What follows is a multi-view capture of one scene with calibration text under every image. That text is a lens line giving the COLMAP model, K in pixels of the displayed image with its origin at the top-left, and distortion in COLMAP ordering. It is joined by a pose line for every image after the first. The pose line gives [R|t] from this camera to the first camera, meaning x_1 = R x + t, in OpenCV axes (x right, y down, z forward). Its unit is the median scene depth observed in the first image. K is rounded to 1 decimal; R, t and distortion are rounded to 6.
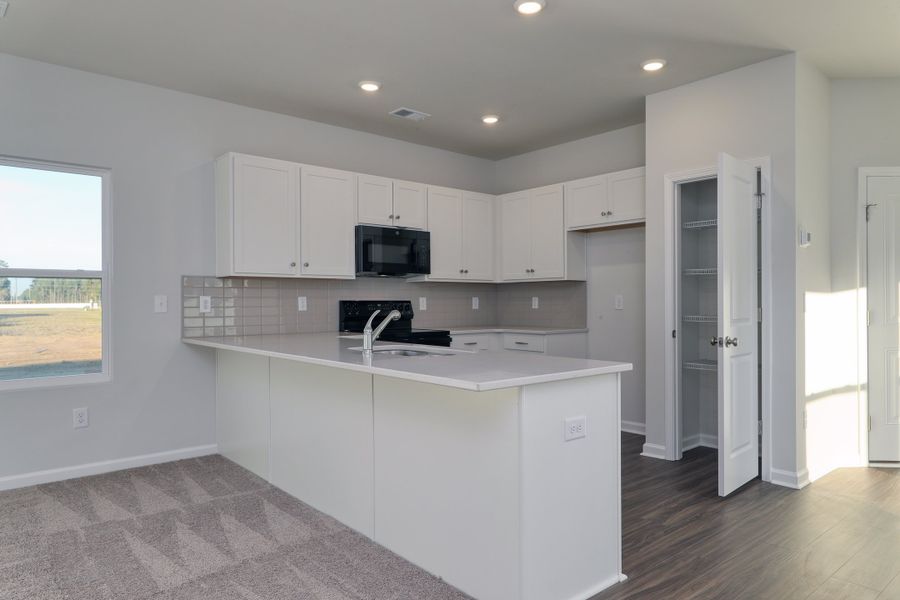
lens RADIAL K [[589.3, 0, 450.0], [0, 589.3, 300.0], [0, 0, 1]] dist [-0.001905, 0.000379]
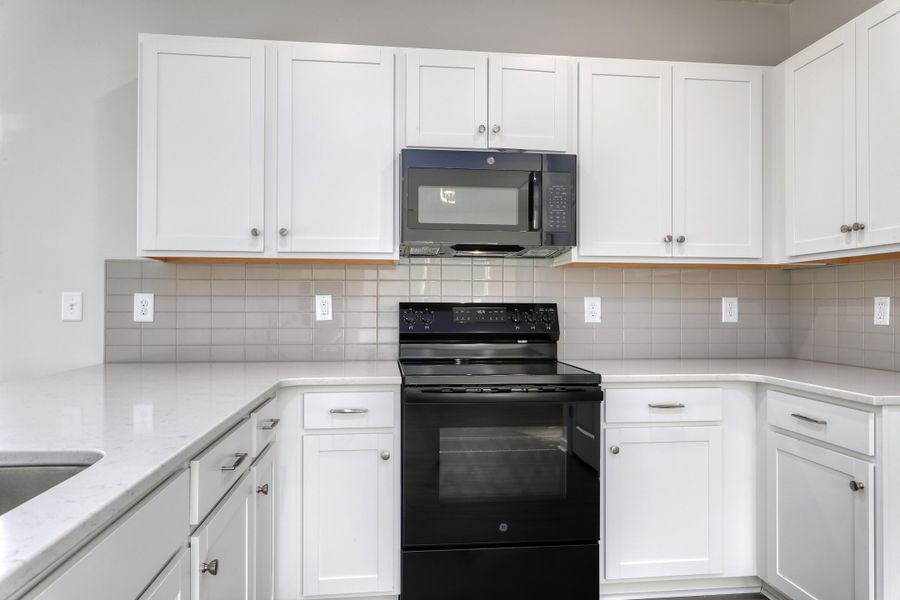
lens RADIAL K [[589.3, 0, 450.0], [0, 589.3, 300.0], [0, 0, 1]] dist [-0.001905, 0.000379]
pose [[0.821736, 0.001227, -0.569868, 0.151700], [-0.005005, 0.999975, -0.005065, 0.001201], [0.569847, 0.007014, 0.821721, 0.577592]]
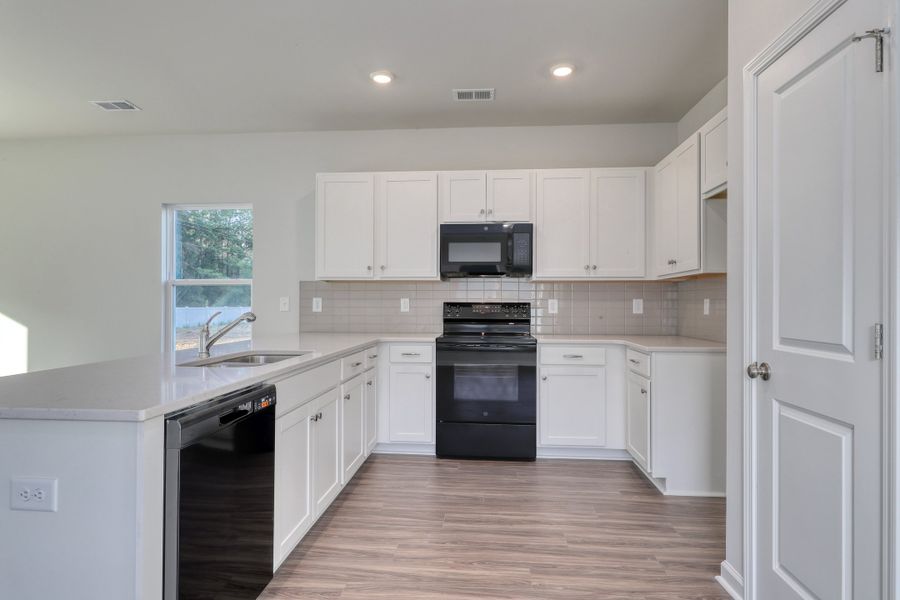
lens RADIAL K [[506.0, 0, 450.0], [0, 506.0, 300.0], [0, 0, 1]] dist [-0.000440, -0.000045]
pose [[0.694319, 0.000187, -0.719667, 0.427590], [-0.004036, 0.999985, -0.003634, 0.000297], [0.719656, 0.005427, 0.694309, 0.405518]]
